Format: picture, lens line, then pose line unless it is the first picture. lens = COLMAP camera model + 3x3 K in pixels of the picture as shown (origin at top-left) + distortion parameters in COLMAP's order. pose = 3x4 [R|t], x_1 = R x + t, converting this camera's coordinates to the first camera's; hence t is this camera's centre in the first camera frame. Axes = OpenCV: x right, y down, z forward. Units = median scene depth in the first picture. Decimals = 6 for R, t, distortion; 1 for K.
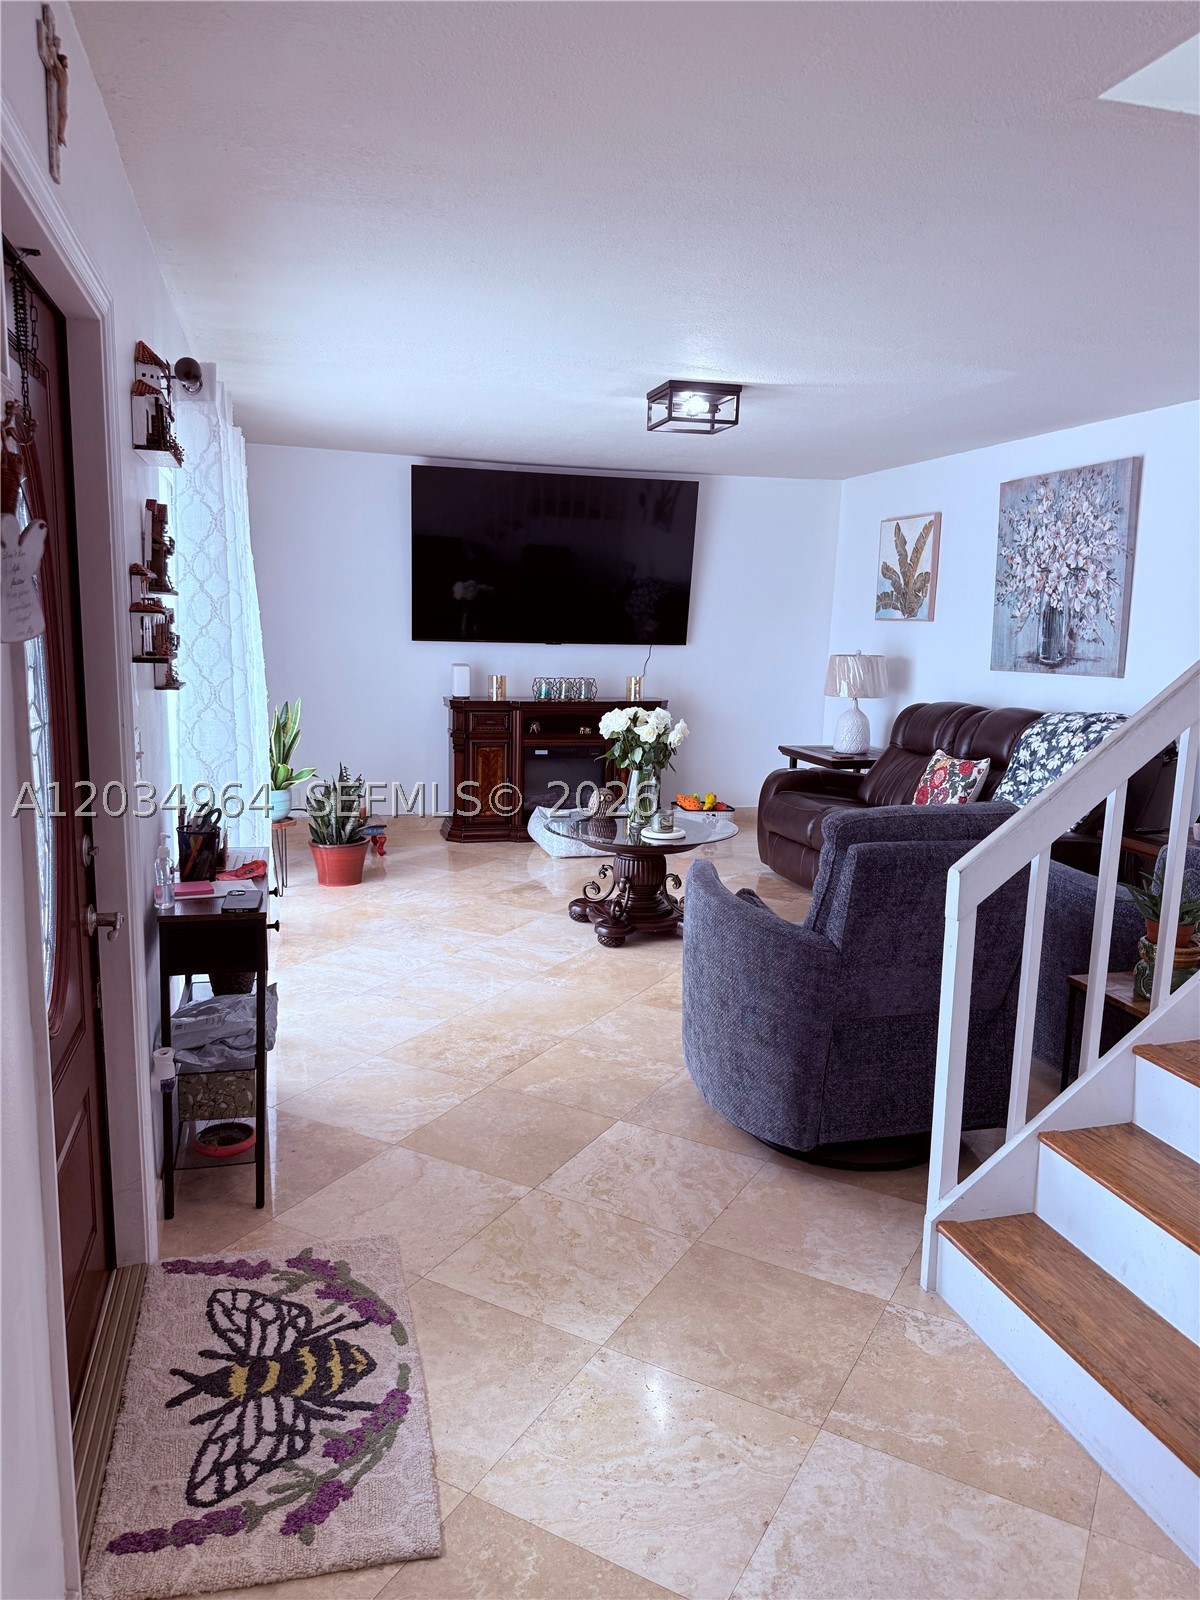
lens RADIAL K [[1122.1, 0, 600.1], [0, 1122.1, 806.0], [0, 0, 1]] dist [0.076935, -0.106800]
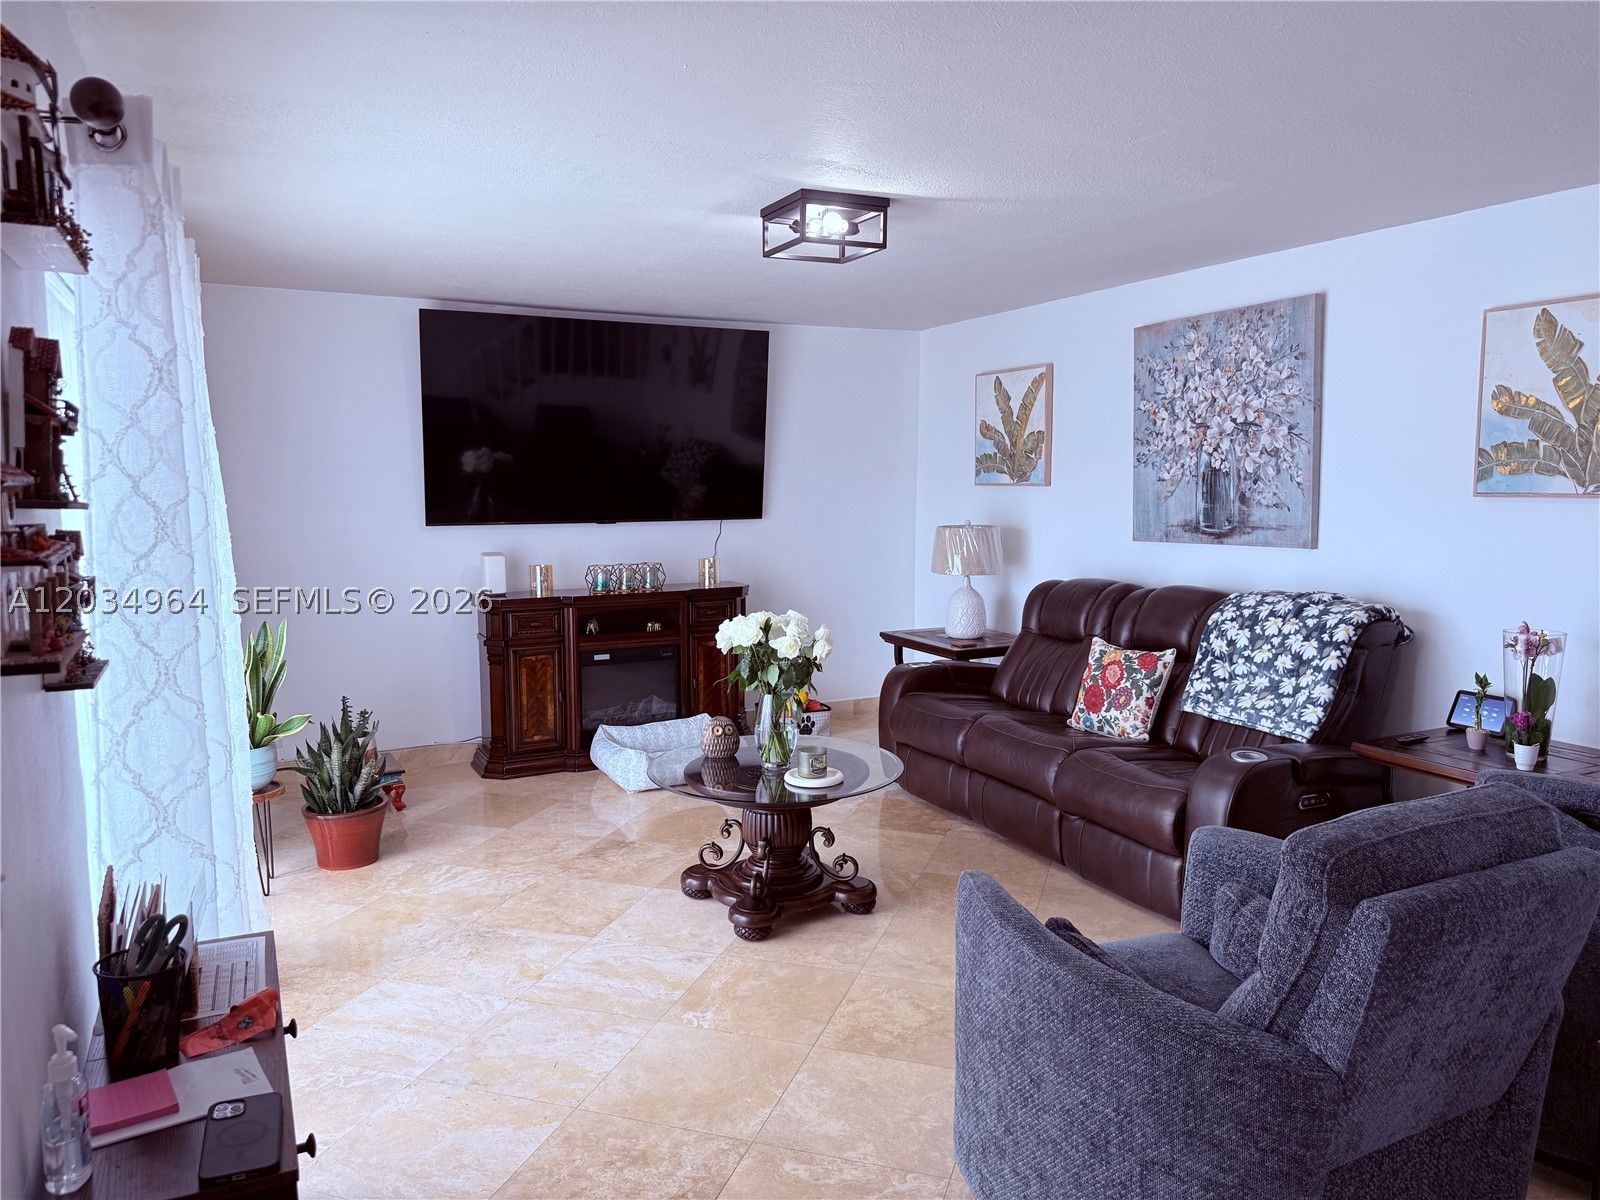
lens RADIAL K [[1122.1, 0, 800.2], [0, 1122.1, 595.3], [0, 0, 1]] dist [0.076935, -0.106800]
pose [[0.981141, -0.046845, 0.187532, -0.078355], [0.058216, 0.996755, -0.055593, -0.050512], [-0.184320, 0.065462, 0.980684, 0.225613]]
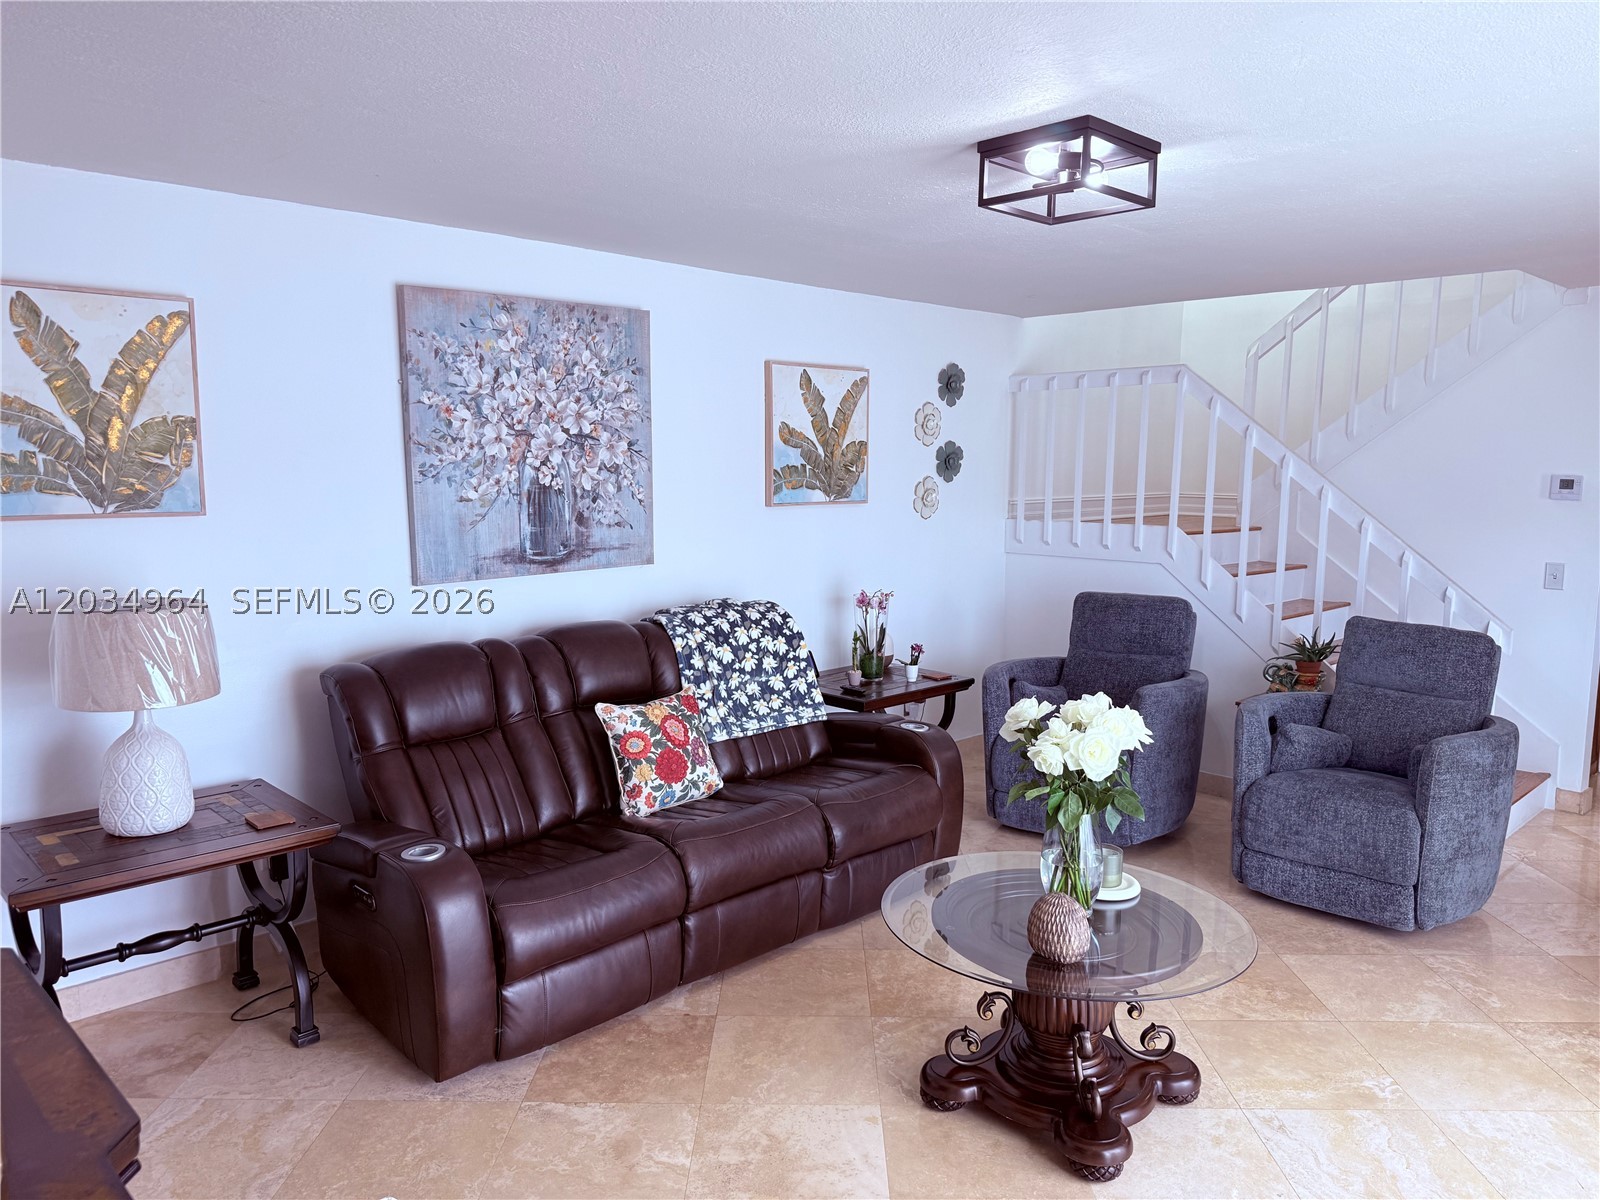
lens RADIAL K [[1122.1, 0, 792.6], [0, 1122.1, 614.3], [0, 0, 1]] dist [0.076935, -0.106800]
pose [[-0.480739, -0.120630, 0.868527, -0.328410], [0.147305, 0.965306, 0.215607, -0.233615], [-0.864402, 0.231588, -0.446291, 1.235736]]
